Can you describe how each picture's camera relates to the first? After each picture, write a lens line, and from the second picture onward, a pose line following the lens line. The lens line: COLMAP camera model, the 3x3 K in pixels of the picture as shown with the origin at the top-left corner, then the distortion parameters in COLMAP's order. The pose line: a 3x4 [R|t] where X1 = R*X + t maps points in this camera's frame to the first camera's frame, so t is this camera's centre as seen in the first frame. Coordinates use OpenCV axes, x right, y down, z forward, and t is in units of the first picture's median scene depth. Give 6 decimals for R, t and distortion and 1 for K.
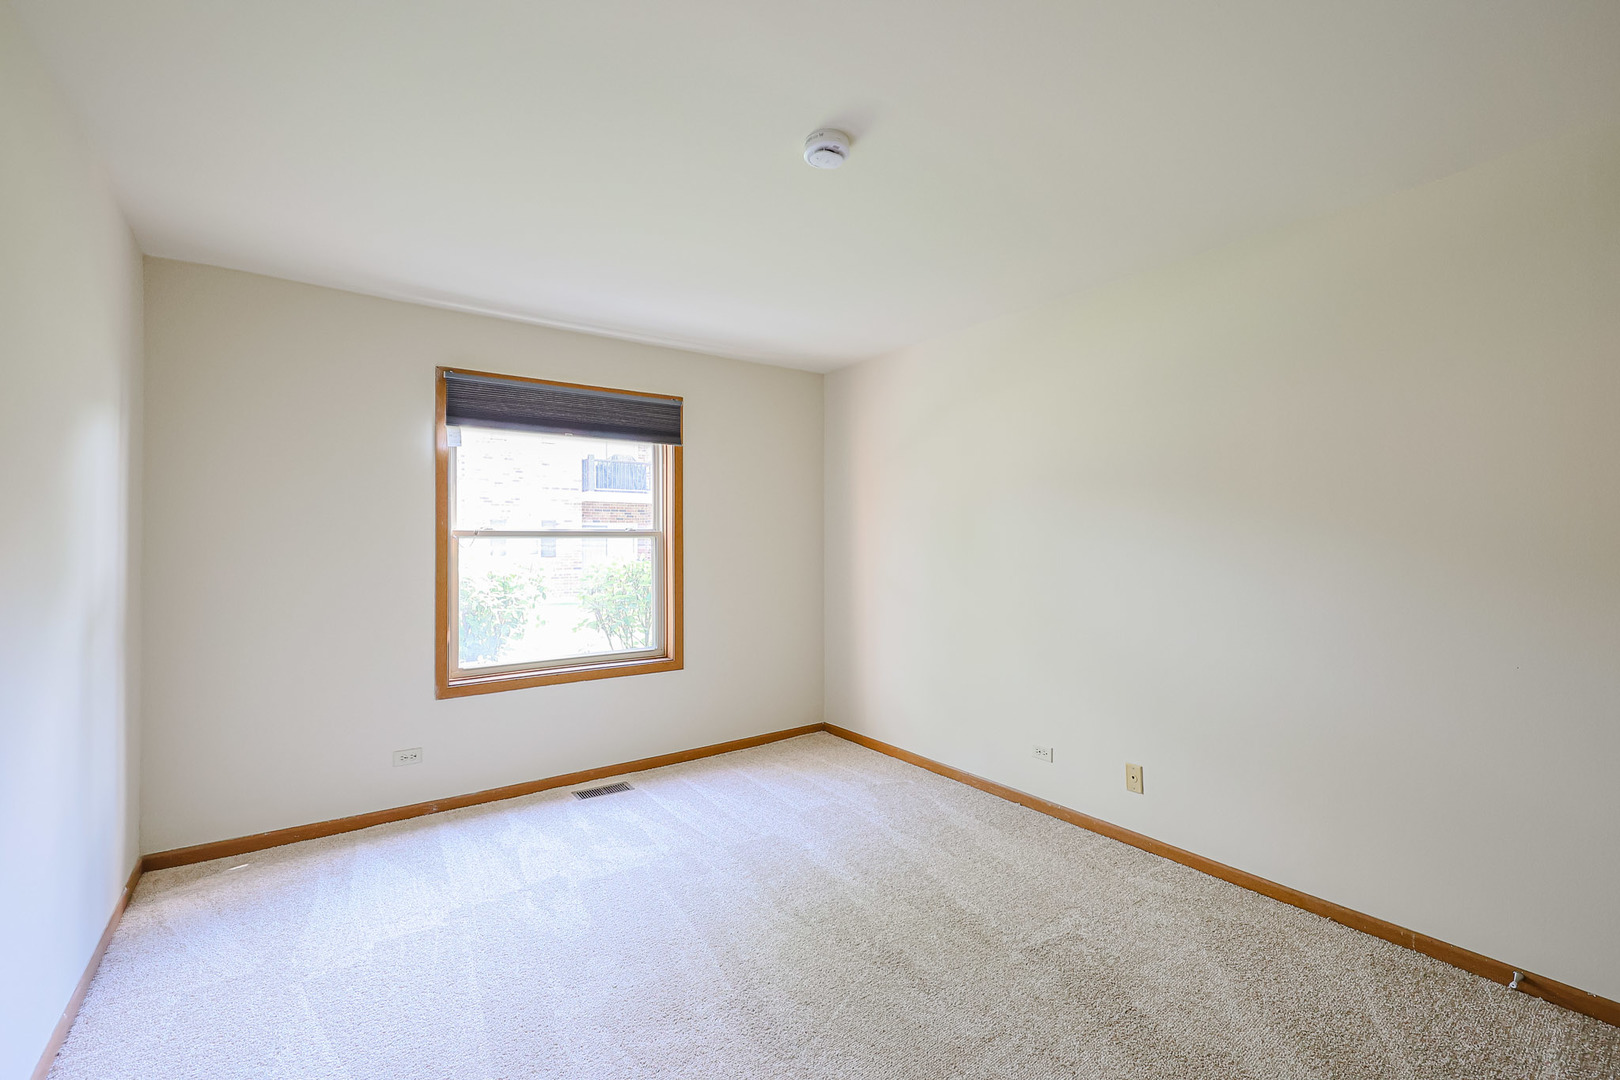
lens RADIAL K [[690.9, 0, 806.2], [0, 690.9, 538.2], [0, 0, 1]] dist [-0.000267, -0.000008]
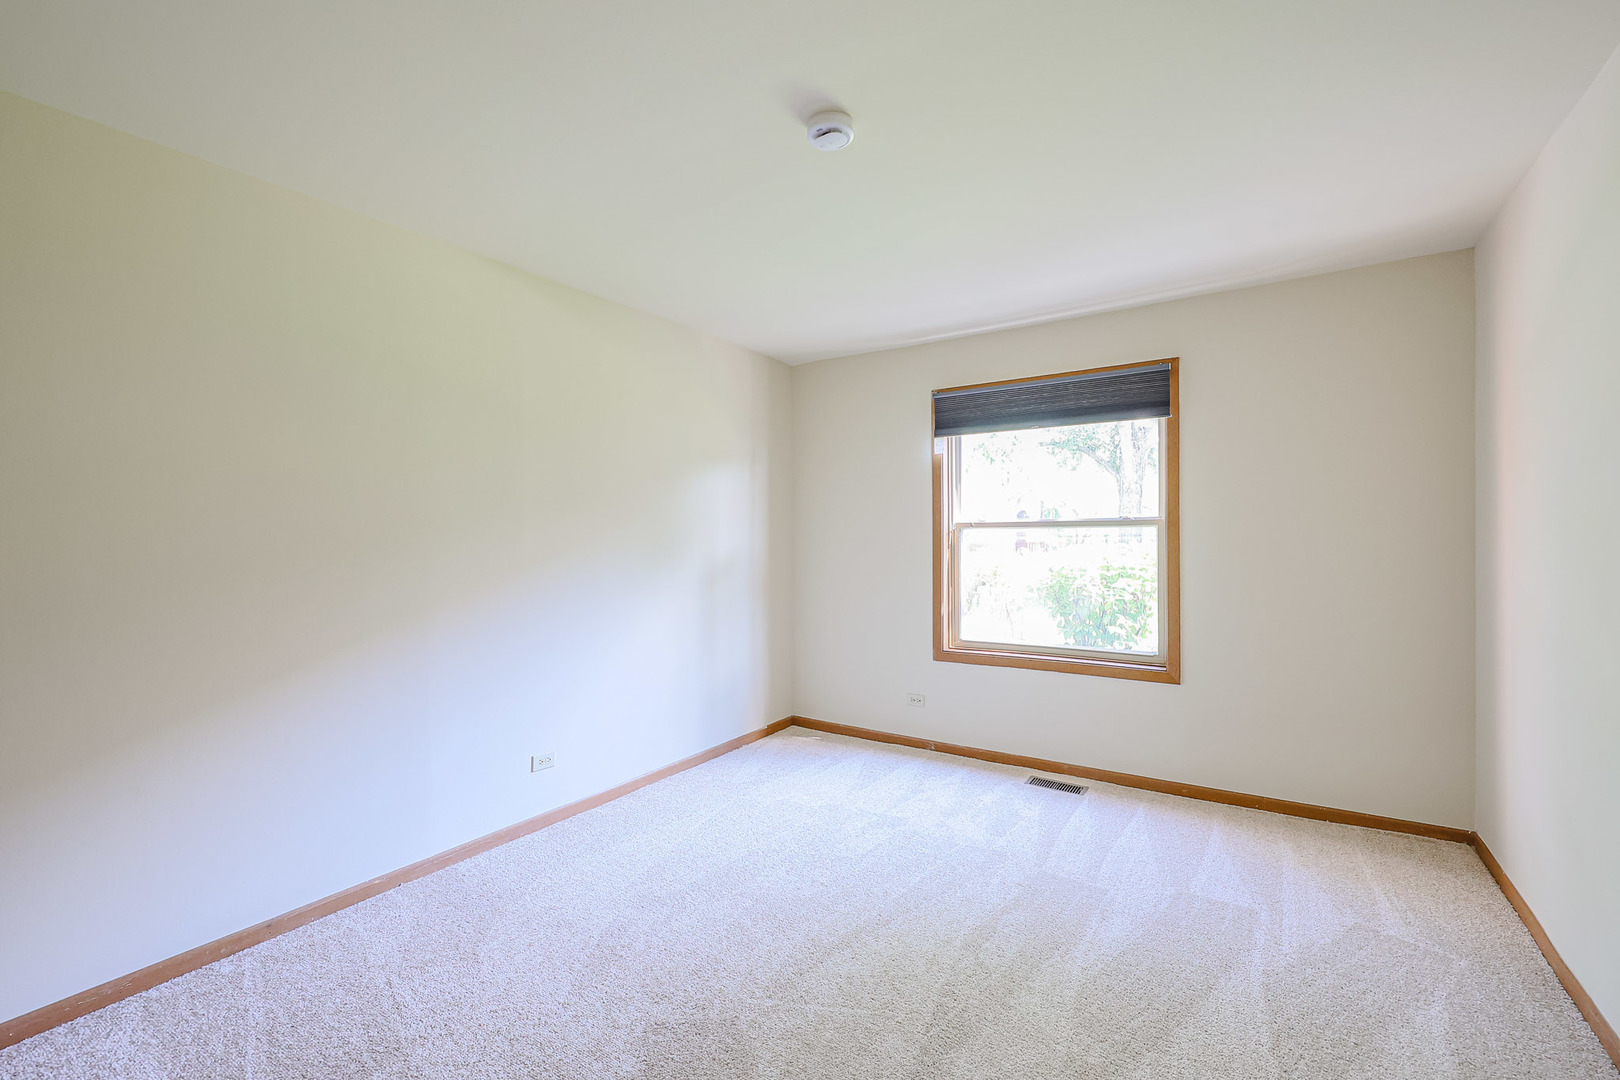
lens RADIAL K [[690.9, 0, 805.3], [0, 690.9, 544.4], [0, 0, 1]] dist [-0.000267, -0.000008]
pose [[0.343691, 0.012476, -0.939000, 0.514618], [0.009892, 0.999808, 0.016904, 0.002872], [0.939031, -0.015099, 0.343502, 0.340044]]
